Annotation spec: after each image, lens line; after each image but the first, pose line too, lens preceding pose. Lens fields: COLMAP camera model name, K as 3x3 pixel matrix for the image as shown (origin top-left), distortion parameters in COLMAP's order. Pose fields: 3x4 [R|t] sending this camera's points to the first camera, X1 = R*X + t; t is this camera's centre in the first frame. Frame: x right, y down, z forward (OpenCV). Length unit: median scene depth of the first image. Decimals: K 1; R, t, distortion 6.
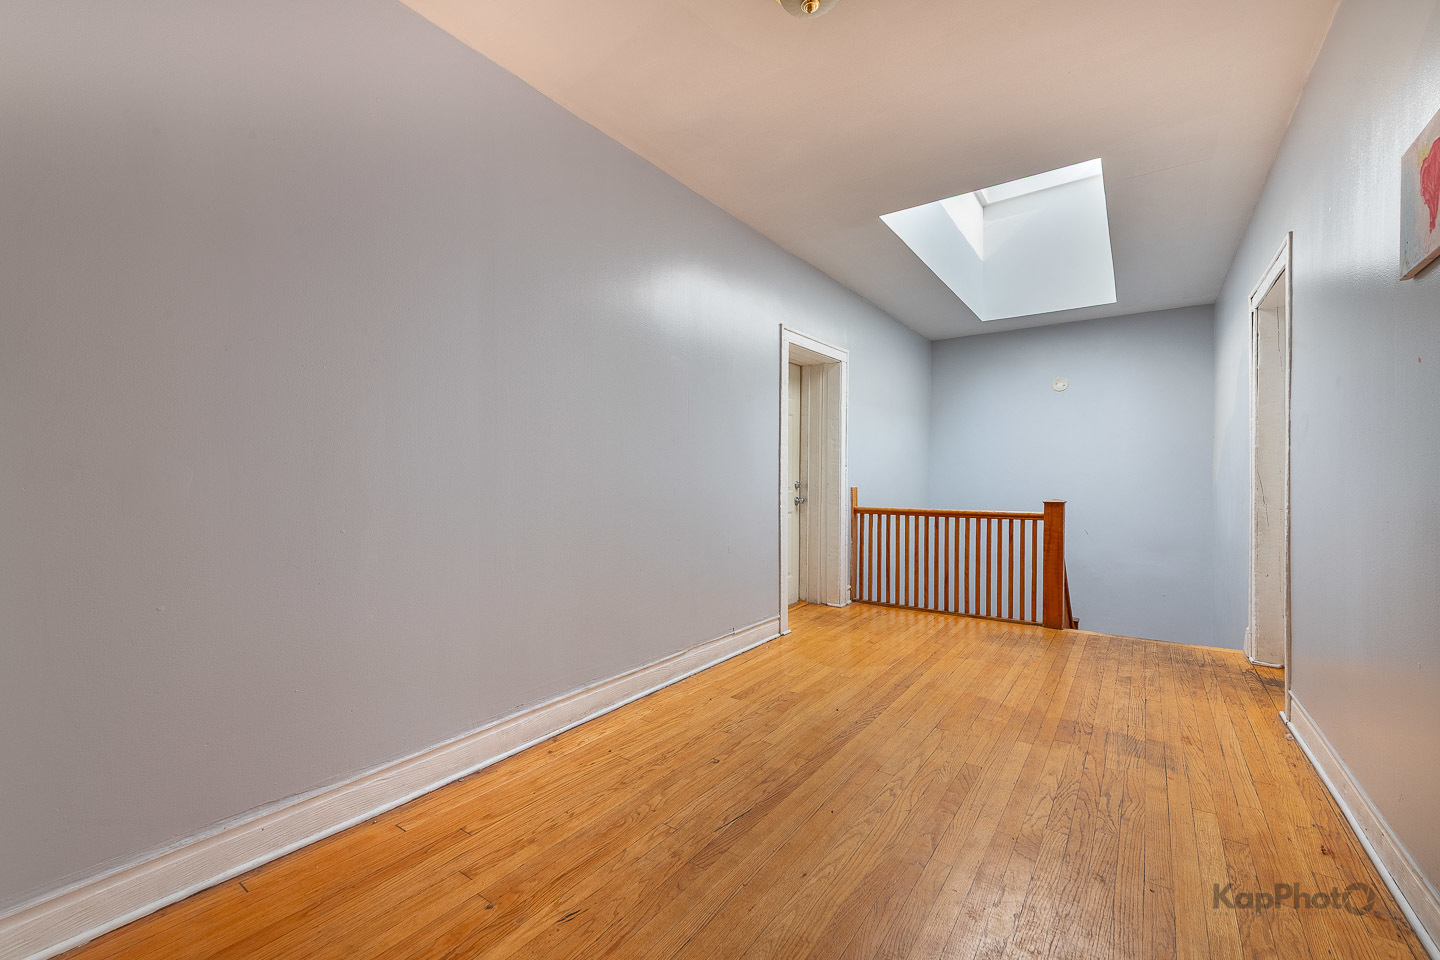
lens RADIAL K [[563.2, 0, 740.5], [0, 563.2, 479.1], [0, 0, 1]] dist [0.015127, -0.003178]
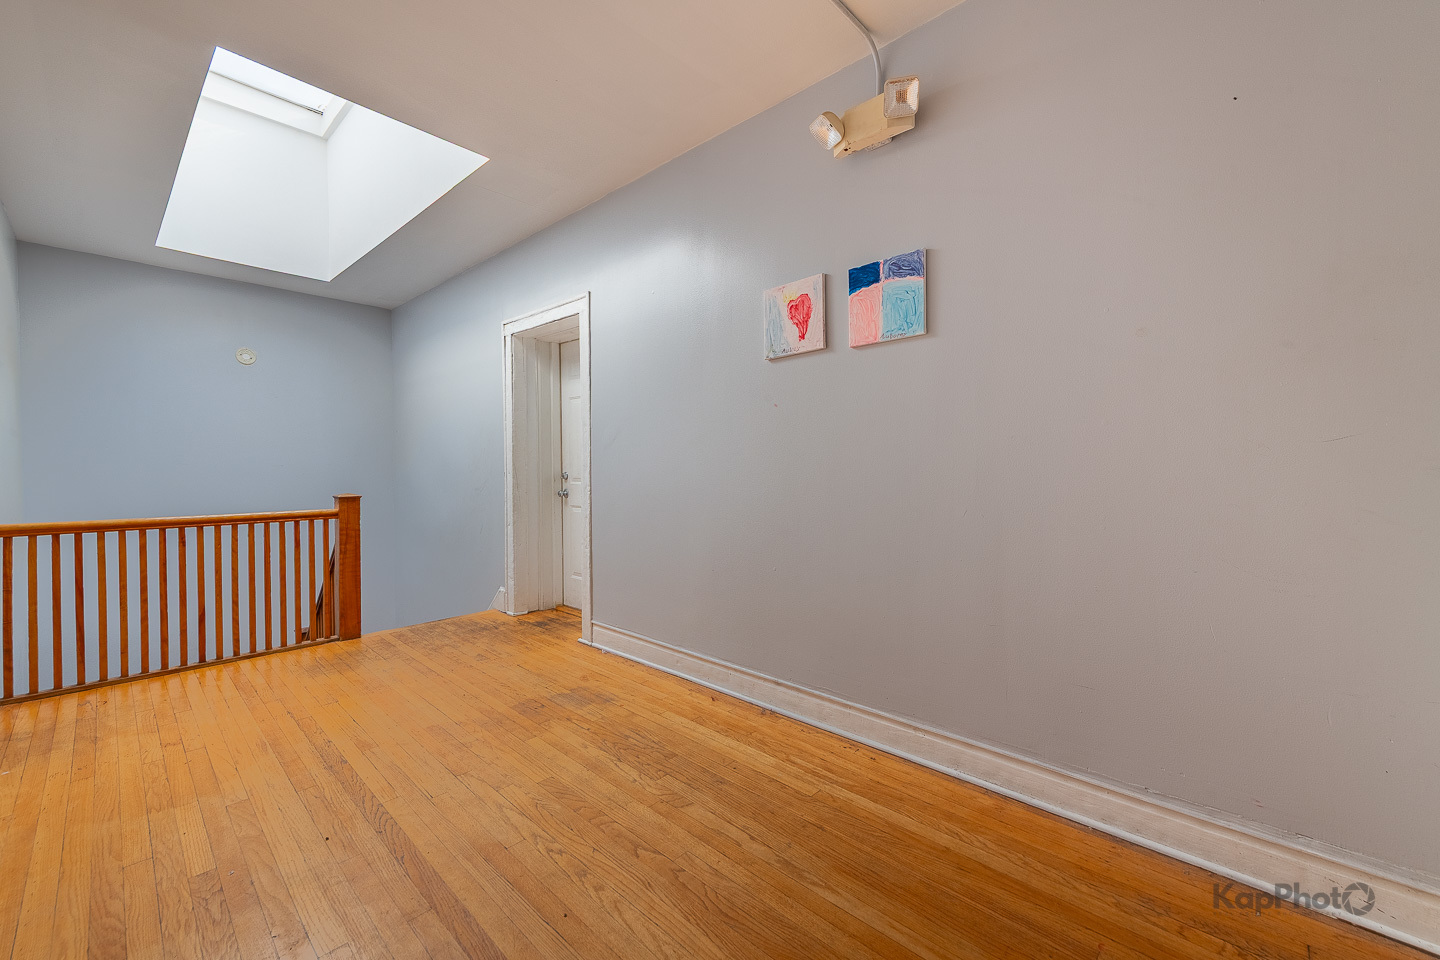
lens RADIAL K [[595.3, 0, 672.2], [0, 595.3, 481.6], [0, 0, 1]] dist [0.010300, -0.000126]
pose [[0.188686, -0.023728, 0.981751, -0.377405], [0.004225, 0.999718, 0.023350, -0.003702], [-0.982028, -0.000258, 0.188733, 0.464871]]
